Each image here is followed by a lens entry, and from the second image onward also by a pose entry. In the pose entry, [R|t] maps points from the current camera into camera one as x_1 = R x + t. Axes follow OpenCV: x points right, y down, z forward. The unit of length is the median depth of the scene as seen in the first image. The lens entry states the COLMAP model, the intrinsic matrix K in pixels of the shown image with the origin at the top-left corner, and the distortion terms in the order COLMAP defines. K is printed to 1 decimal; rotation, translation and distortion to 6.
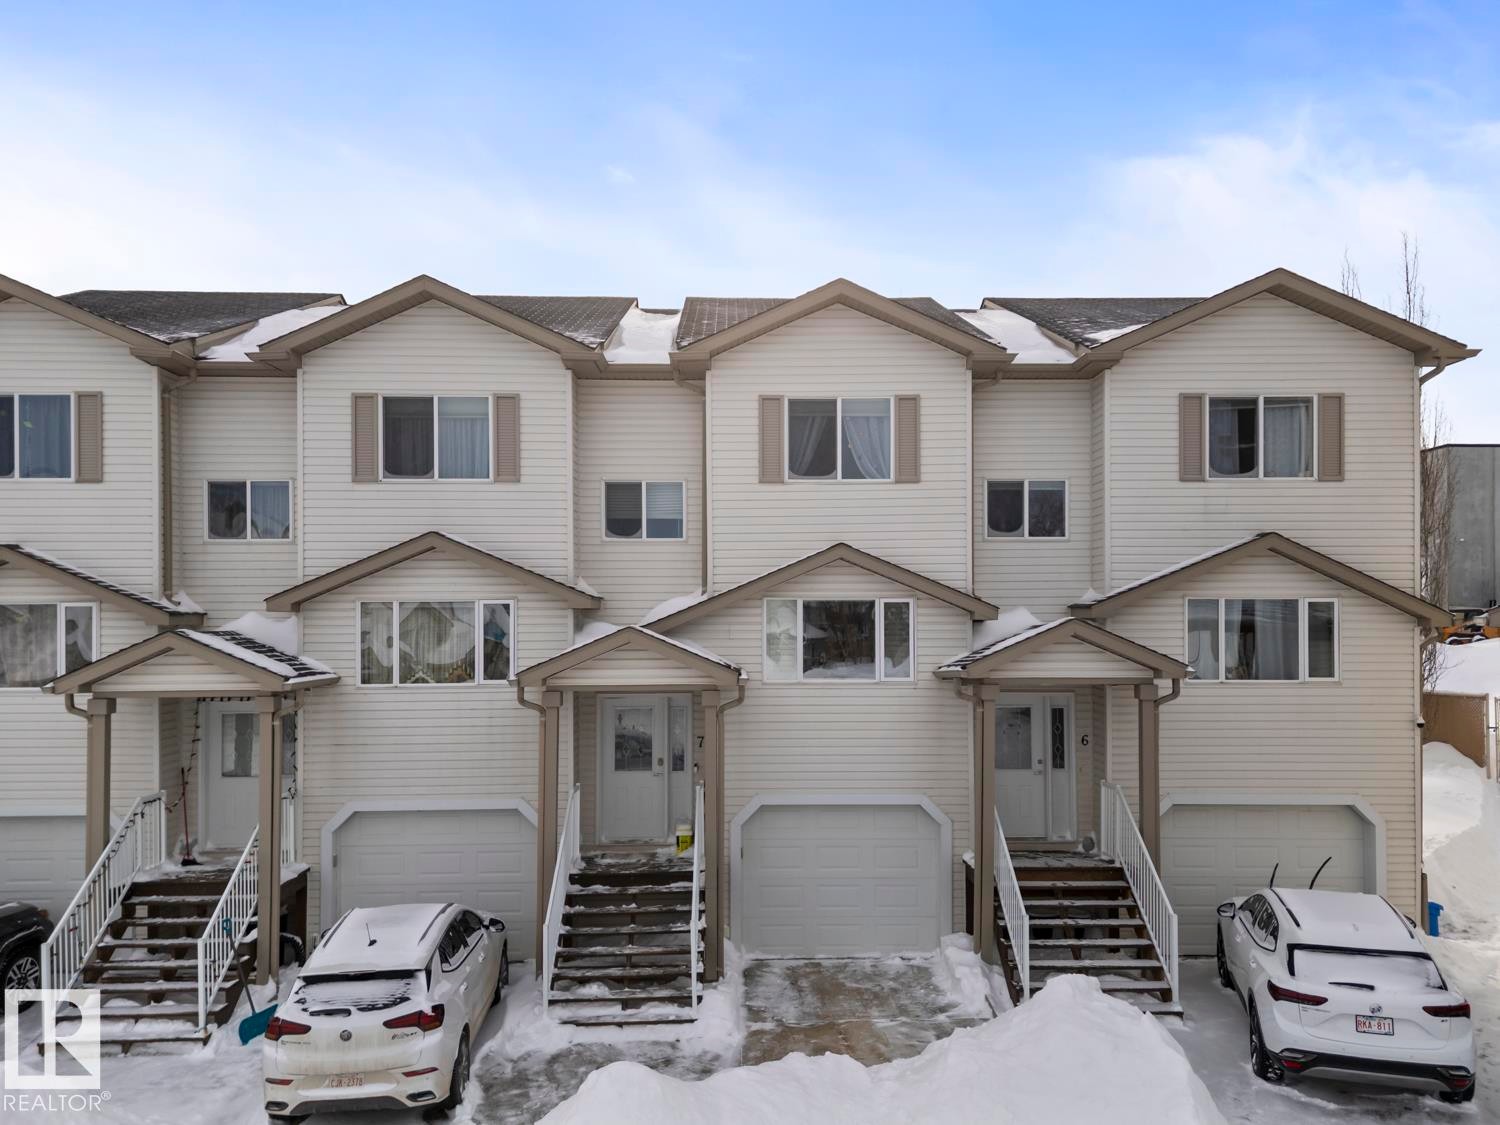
lens RADIAL K [[1104.7, 0, 769.8], [0, 1104.7, 563.6], [0, 0, 1]] dist [0.101533, -0.113334]
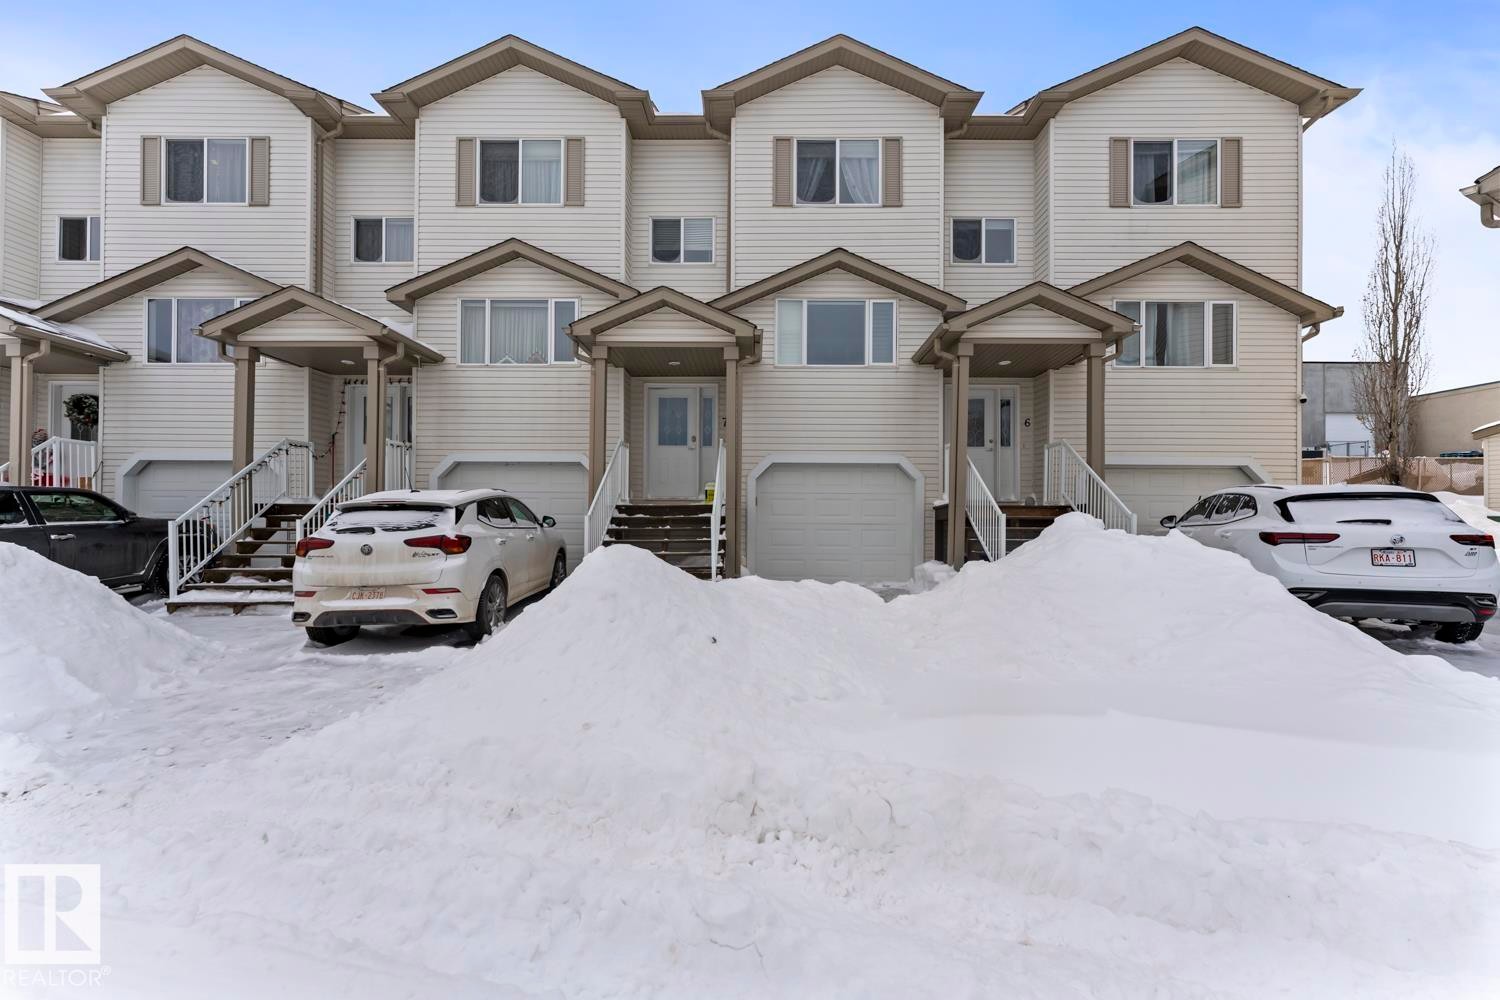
lens RADIAL K [[616.3, 0, 756.6], [0, 616.3, 478.9], [0, 0, 1]] dist [0.000716, 0.000079]
pose [[0.999510, 0.010393, -0.029530, -0.004187], [-0.010480, 0.999941, -0.002772, 0.237142], [0.029500, 0.003080, 0.999560, 0.303439]]
